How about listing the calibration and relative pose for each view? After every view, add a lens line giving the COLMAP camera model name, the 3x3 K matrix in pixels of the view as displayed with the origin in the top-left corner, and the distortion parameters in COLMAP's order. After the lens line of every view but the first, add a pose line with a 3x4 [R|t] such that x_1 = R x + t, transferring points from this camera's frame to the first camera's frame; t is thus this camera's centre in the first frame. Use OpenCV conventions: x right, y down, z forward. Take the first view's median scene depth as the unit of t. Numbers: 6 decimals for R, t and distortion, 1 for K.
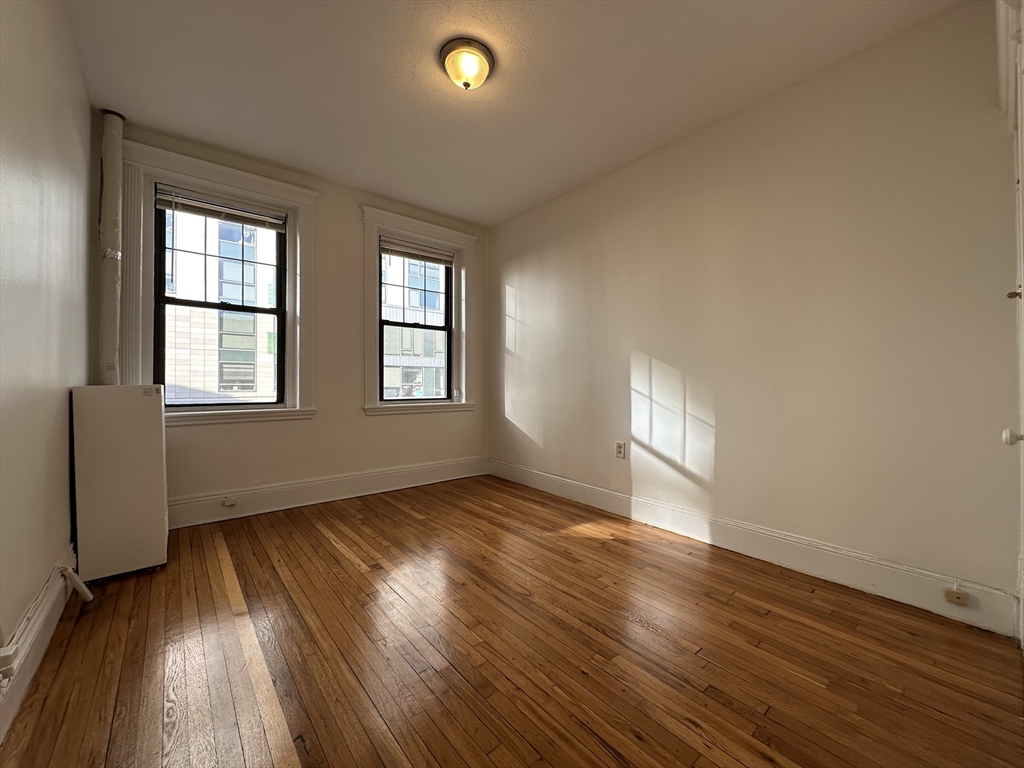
lens RADIAL K [[407.2, 0, 513.2], [0, 407.2, 381.9], [0, 0, 1]] dist [0.000277, 0.000096]
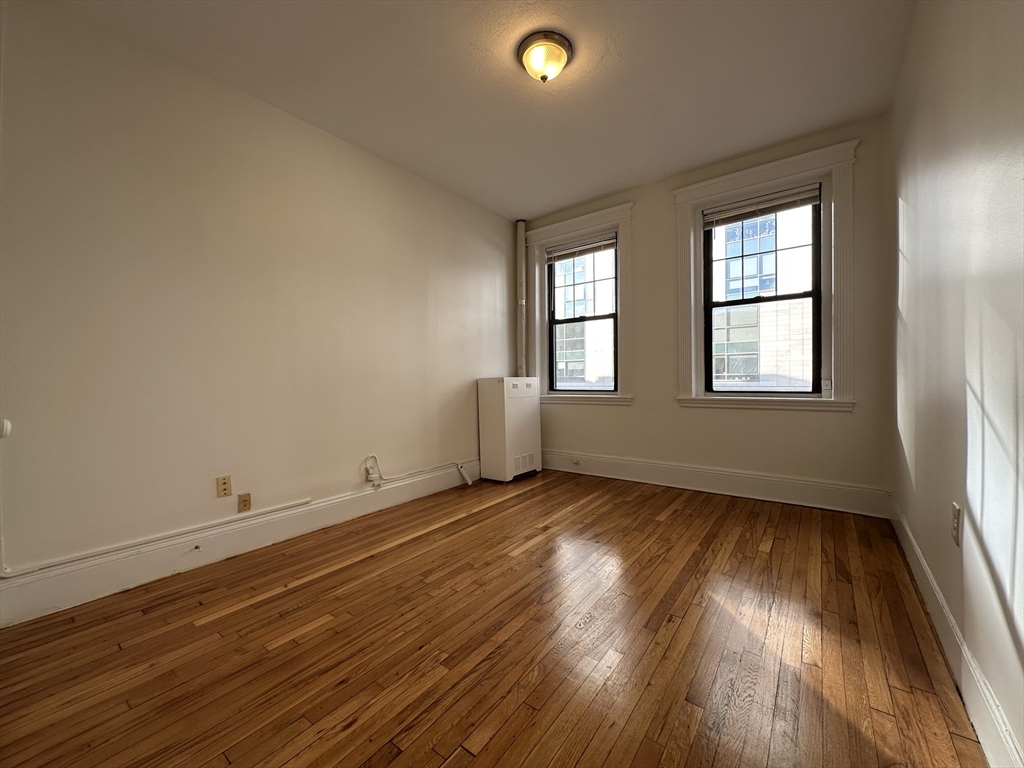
lens RADIAL K [[407.2, 0, 513.2], [0, 407.2, 381.9], [0, 0, 1]] dist [0.000277, 0.000096]
pose [[0.227381, 0.007527, -0.973777, 0.600485], [0.020521, 0.999711, 0.012519, 0.004384], [0.973590, -0.022829, 0.227161, 0.479833]]
